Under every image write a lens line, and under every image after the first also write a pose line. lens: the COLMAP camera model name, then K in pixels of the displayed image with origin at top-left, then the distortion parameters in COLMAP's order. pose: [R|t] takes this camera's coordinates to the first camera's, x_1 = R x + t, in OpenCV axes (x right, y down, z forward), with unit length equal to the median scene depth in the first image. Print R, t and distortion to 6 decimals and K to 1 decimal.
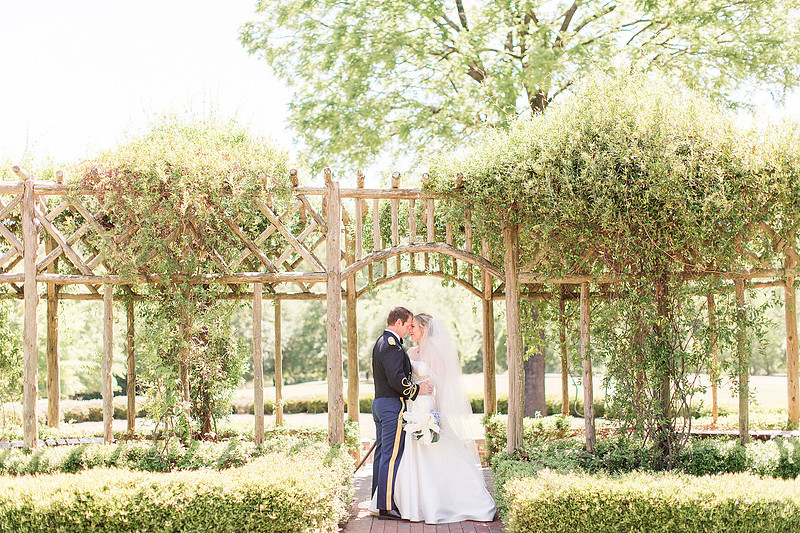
lens RADIAL K [[1160.7, 0, 398.3], [0, 1160.7, 267.8], [0, 0, 1]] dist [0.040231, 0.058836]
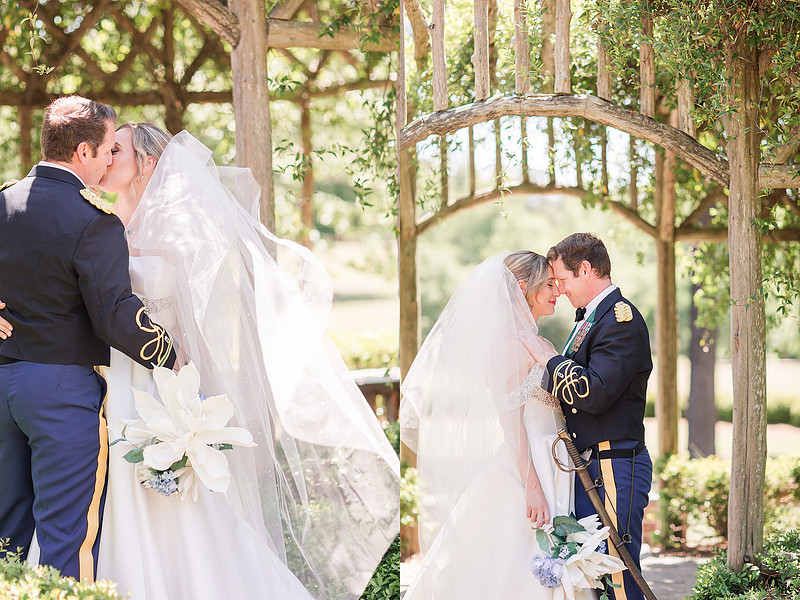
lens RADIAL K [[1408.7, 0, 599.6], [0, 1408.7, 300.6], [0, 0, 1]] dist [0.029000, 0.055987]
pose [[0.998148, 0.007890, 0.060327, 0.010122], [-0.010835, 0.998757, 0.048647, 0.030209], [-0.059868, -0.049210, 0.996993, 0.451343]]
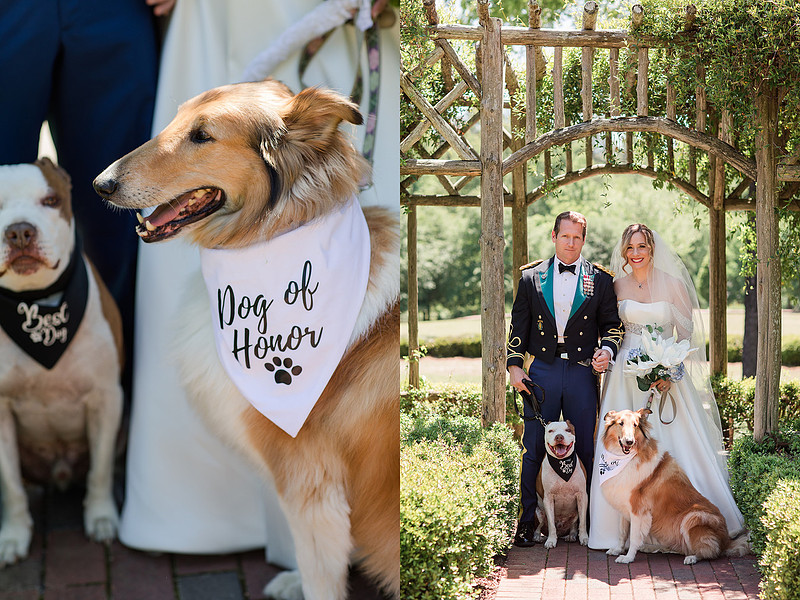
lens RADIAL K [[1408.7, 0, 599.6], [0, 1408.7, 300.6], [0, 0, 1]] dist [0.029000, 0.055987]
pose [[0.999819, 0.010776, 0.015662, -0.006912], [-0.012097, 0.996147, 0.086858, 0.012312], [-0.014665, -0.087032, 0.996098, 0.206047]]
